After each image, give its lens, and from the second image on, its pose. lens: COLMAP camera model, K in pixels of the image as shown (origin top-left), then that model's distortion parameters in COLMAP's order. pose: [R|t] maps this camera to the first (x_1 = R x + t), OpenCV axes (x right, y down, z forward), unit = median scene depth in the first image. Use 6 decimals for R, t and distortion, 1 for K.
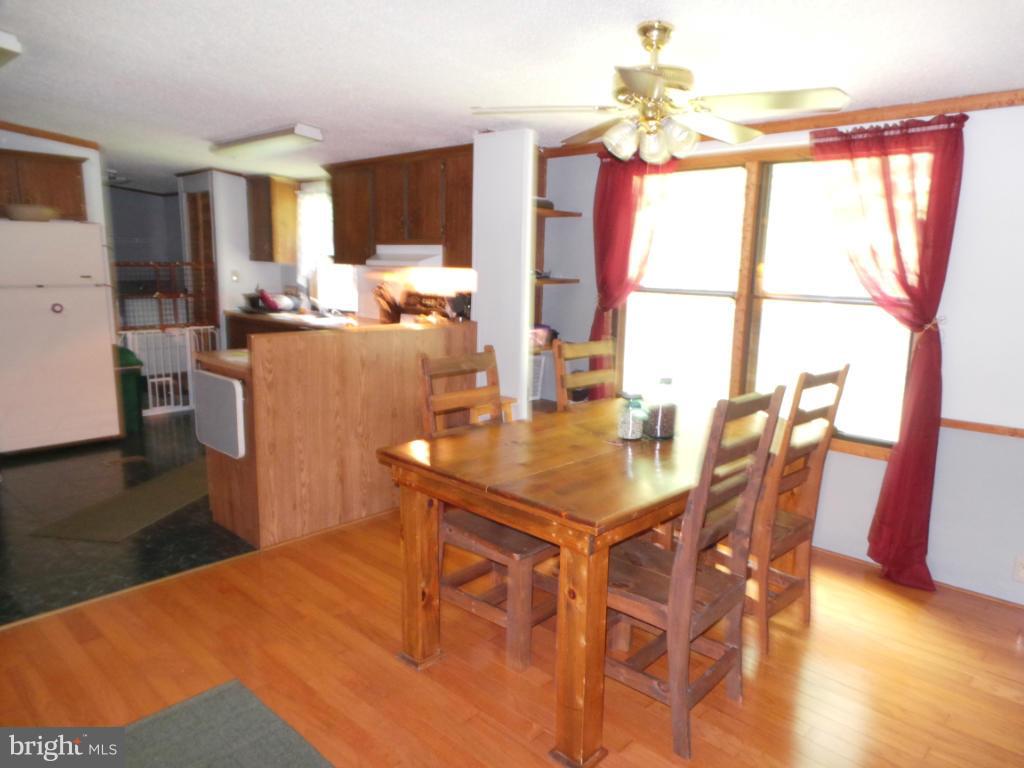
lens RADIAL K [[701.0, 0, 512.0], [0, 701.0, 384.0], [0, 0, 1]] dist [0.001245, 0.007373]
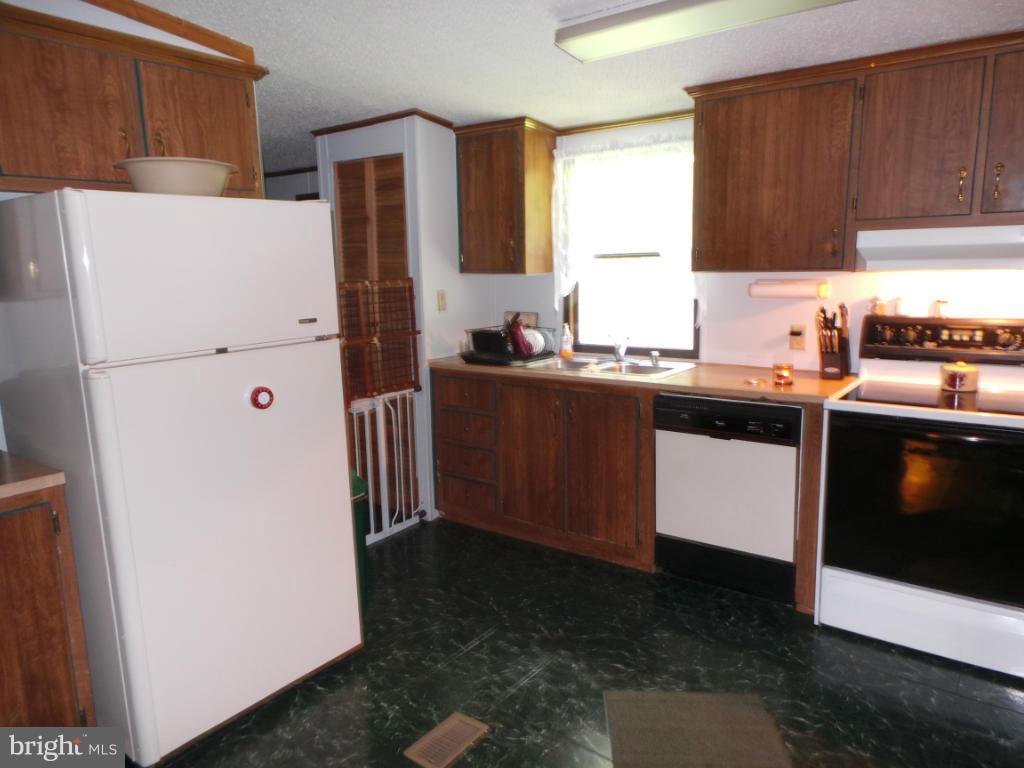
lens RADIAL K [[701.0, 0, 512.0], [0, 701.0, 384.0], [0, 0, 1]] dist [0.001245, 0.007373]
pose [[0.992124, -0.057958, 0.111045, -0.432950], [0.058642, 0.998275, -0.002902, -0.084533], [-0.110685, 0.009391, 0.993811, 0.442214]]
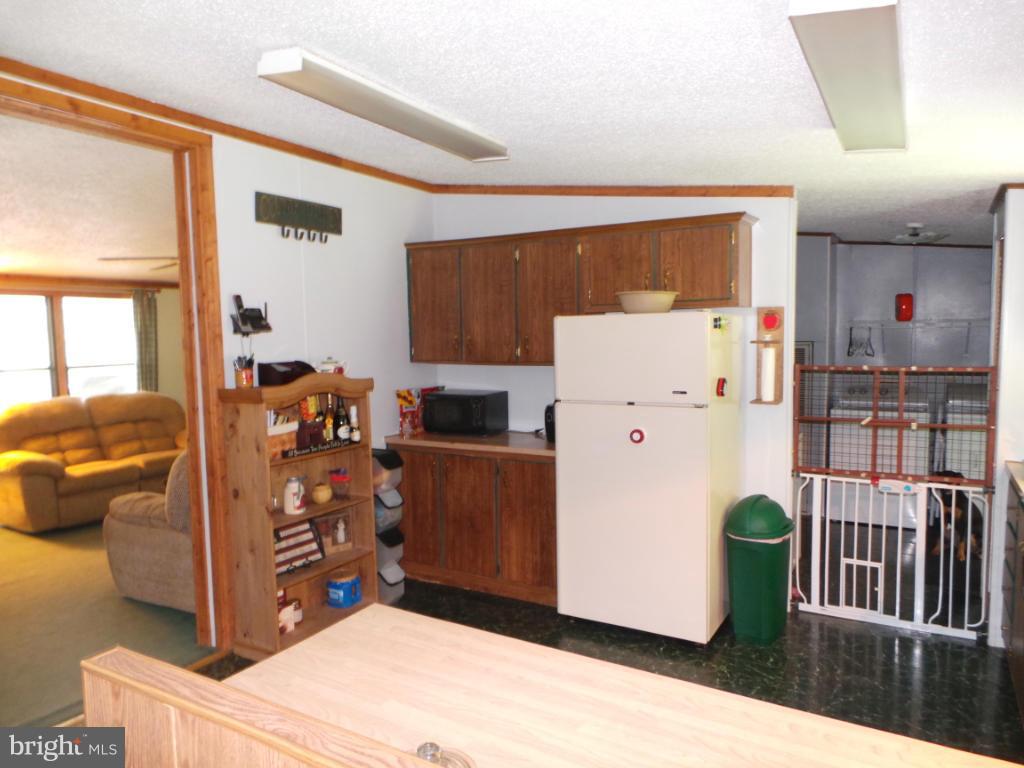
lens RADIAL K [[688.6, 0, 511.6], [0, 688.6, 392.3], [0, 0, 1]] dist [0.005444, 0.004939]
pose [[0.240264, 0.060387, -0.968827, -0.021624], [-0.154286, 0.987751, 0.023305, -0.117032], [0.958368, 0.143877, 0.246638, 0.564955]]
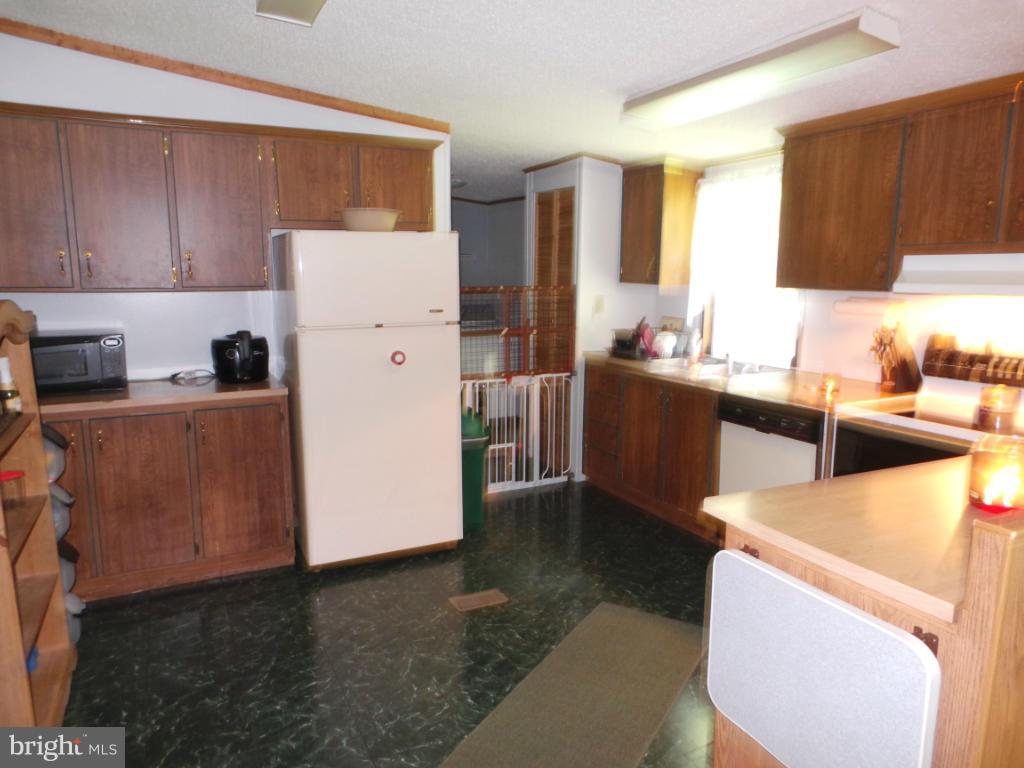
lens RADIAL K [[701.0, 0, 512.0], [0, 701.0, 384.0], [0, 0, 1]] dist [0.001245, 0.007373]
pose [[0.940098, 0.039903, -0.338562, -0.249540], [-0.046754, 0.998833, -0.012098, -0.063360], [0.337684, 0.027203, 0.940866, 0.318004]]
